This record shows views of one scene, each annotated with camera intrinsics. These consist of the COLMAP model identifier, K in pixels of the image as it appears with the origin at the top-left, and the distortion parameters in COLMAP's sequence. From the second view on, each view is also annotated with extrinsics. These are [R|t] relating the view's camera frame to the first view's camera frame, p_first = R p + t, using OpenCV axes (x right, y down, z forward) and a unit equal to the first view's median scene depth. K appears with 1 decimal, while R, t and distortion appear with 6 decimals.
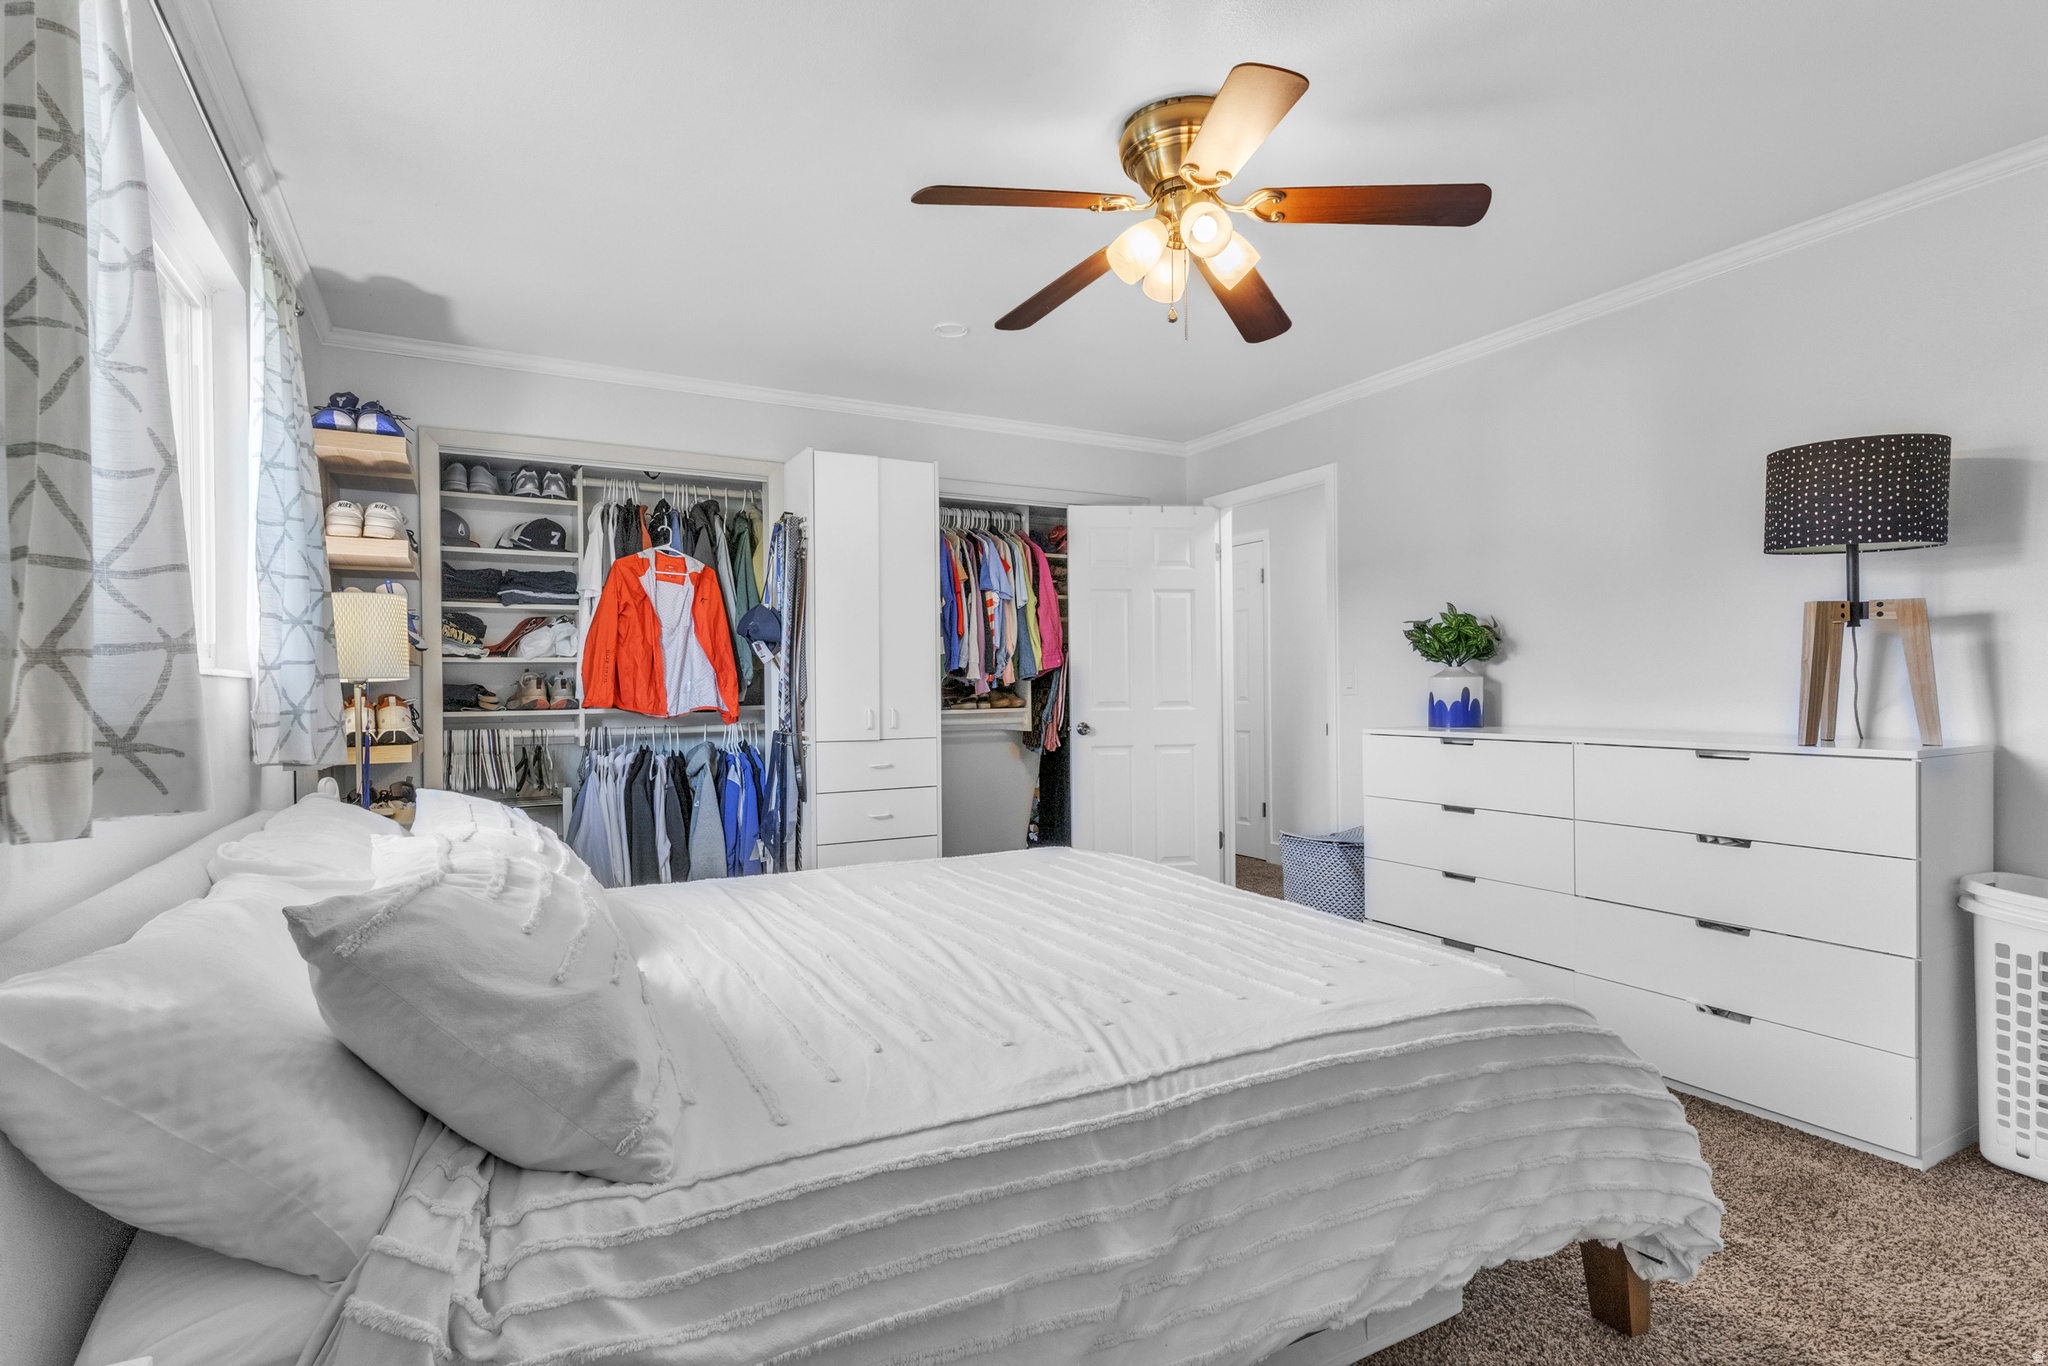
lens RADIAL K [[985.2, 0, 997.8], [0, 985.2, 695.7], [0, 0, 1]] dist [-0.000135, -0.000117]
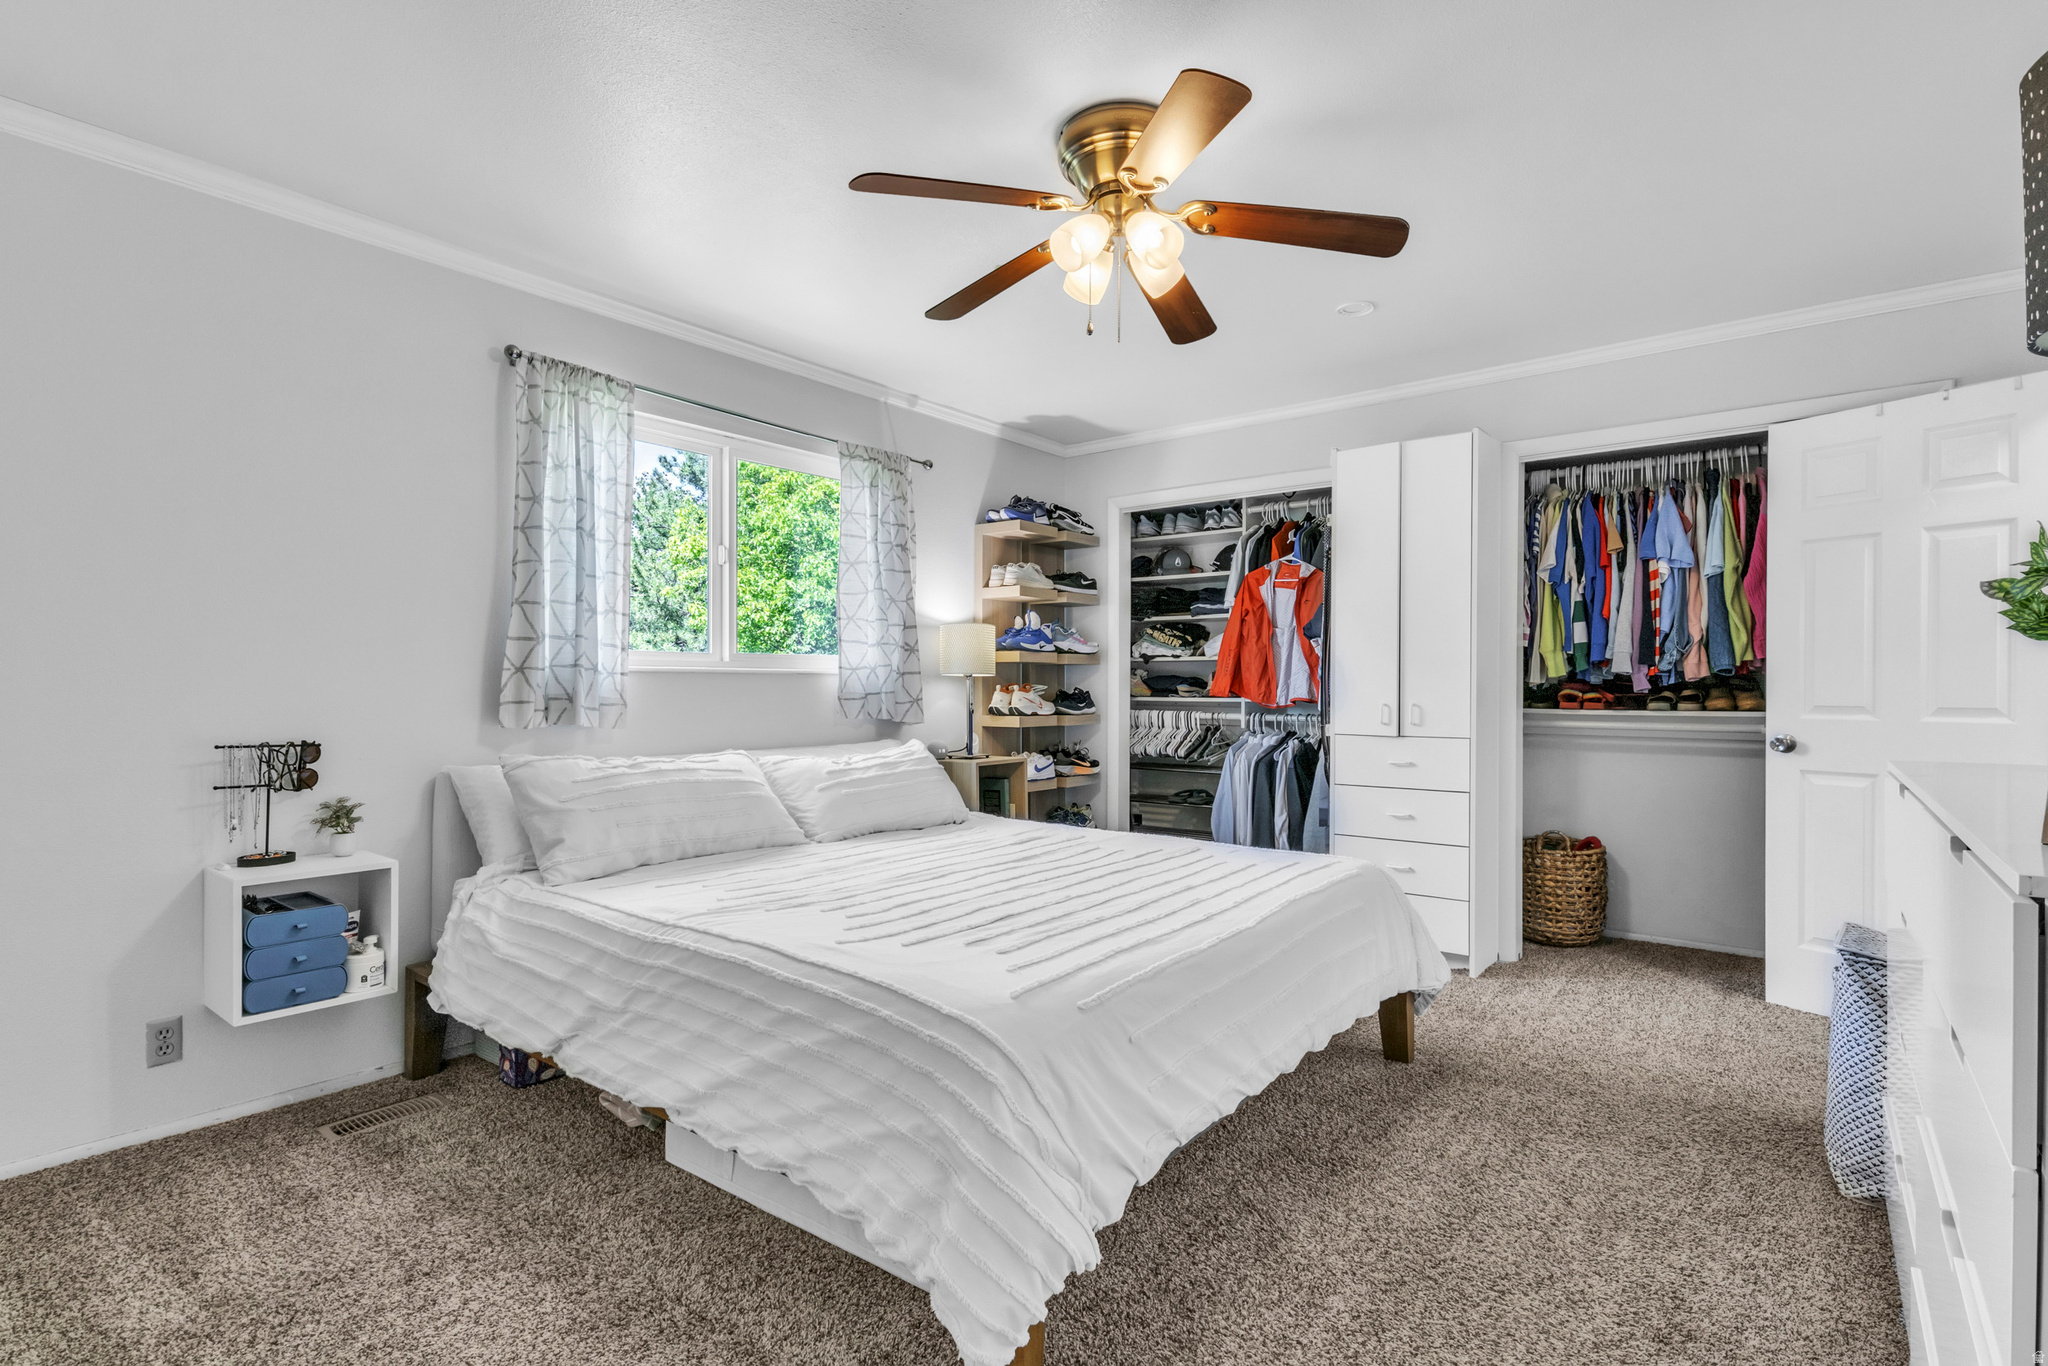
lens RADIAL K [[1016.7, 0, 1027.4], [0, 1016.7, 683.1], [0, 0, 1]] dist [0.019754, -0.008020]
pose [[0.407620, 0.008490, -0.913112, 0.612704], [-0.010939, 0.999930, 0.004414, -0.007222], [0.913086, 0.008190, 0.407685, 0.247008]]
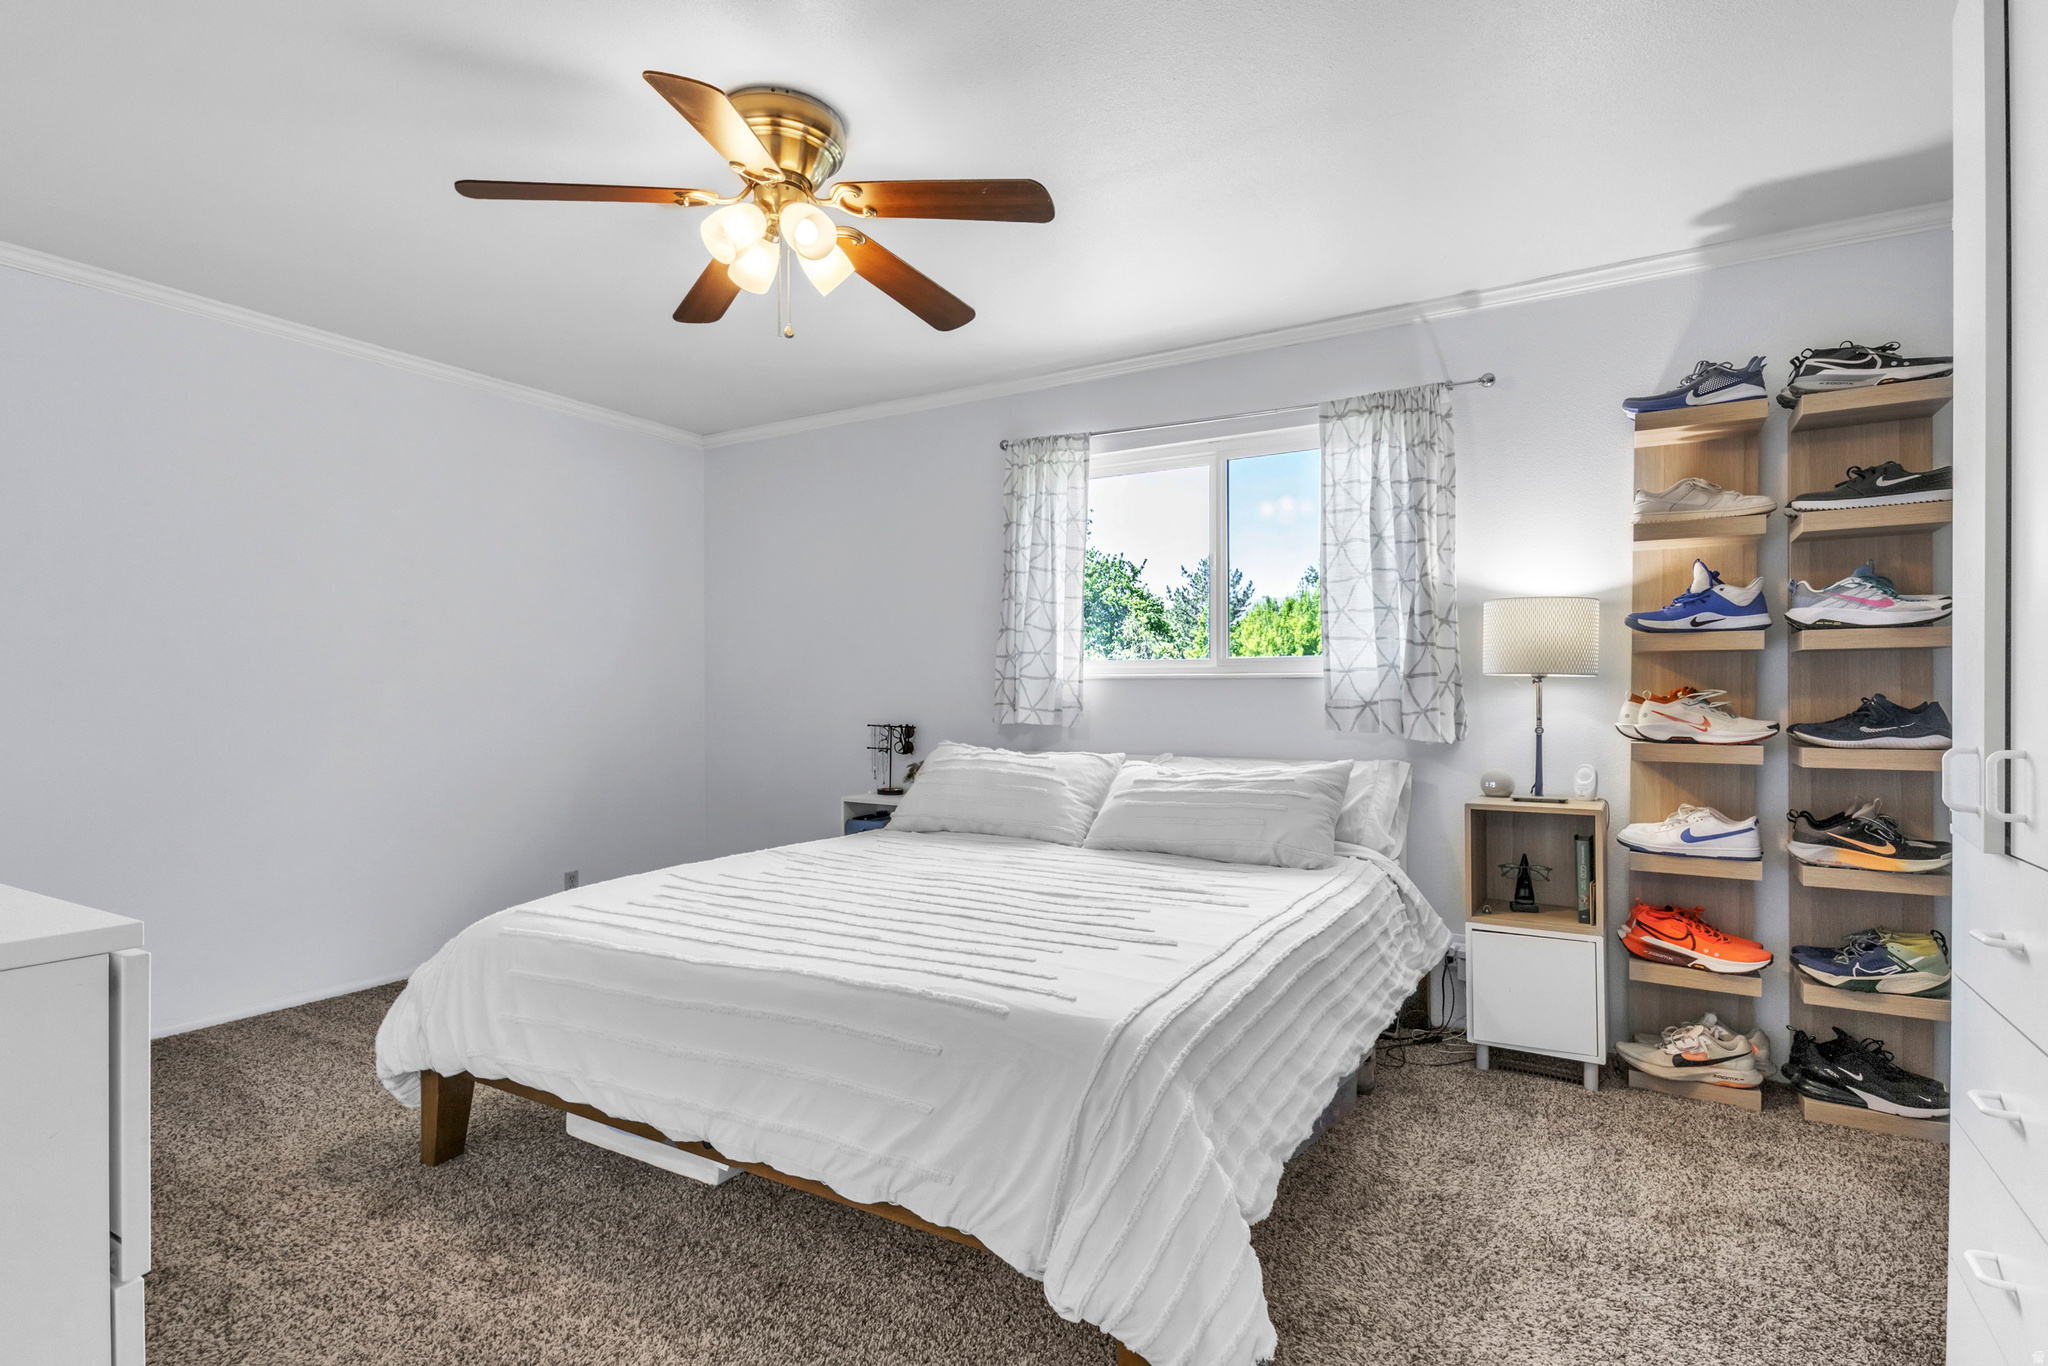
lens RADIAL K [[985.2, 0, 997.8], [0, 985.2, 695.7], [0, 0, 1]] dist [-0.000135, -0.000117]
pose [[-0.862764, 0.010690, -0.505494, 0.274861], [0.004257, 0.999895, 0.013880, -0.007467], [0.505589, 0.009823, -0.862719, 1.050120]]
